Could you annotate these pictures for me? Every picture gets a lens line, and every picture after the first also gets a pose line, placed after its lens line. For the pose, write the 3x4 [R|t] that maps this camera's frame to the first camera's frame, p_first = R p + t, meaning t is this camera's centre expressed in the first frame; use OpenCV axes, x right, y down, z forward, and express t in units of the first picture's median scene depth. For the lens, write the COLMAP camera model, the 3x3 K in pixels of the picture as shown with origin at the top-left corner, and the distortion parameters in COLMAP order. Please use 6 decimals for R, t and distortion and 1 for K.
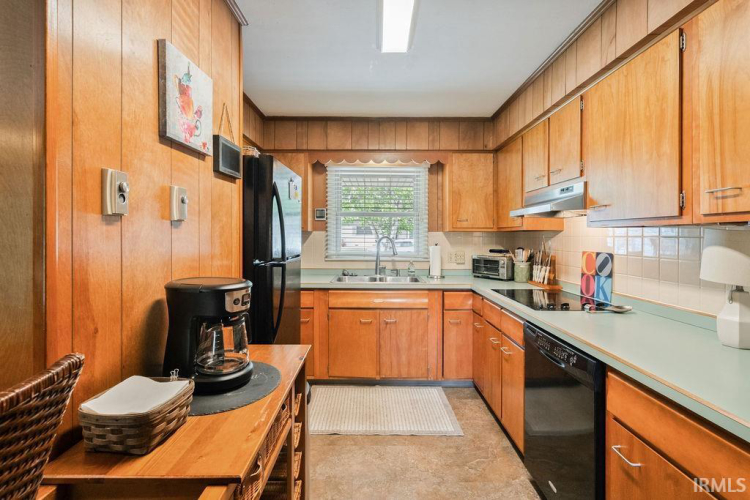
lens RADIAL K [[343.9, 0, 374.1], [0, 343.9, 235.9], [0, 0, 1]] dist [-0.001285, 0.002941]
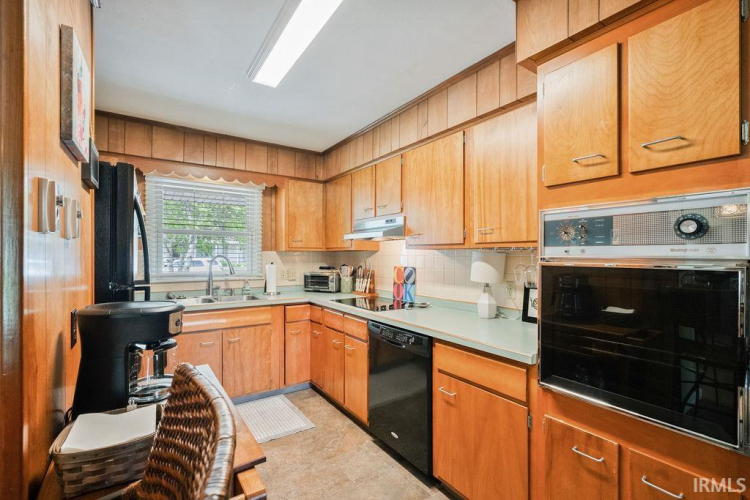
lens RADIAL K [[343.9, 0, 369.7], [0, 343.9, 253.6], [0, 0, 1]] dist [-0.001285, 0.002941]
pose [[0.824909, 0.000822, 0.565265, -0.258927], [0.000455, 0.999998, -0.002119, -0.003024], [-0.565265, 0.002005, 0.824907, -0.068559]]
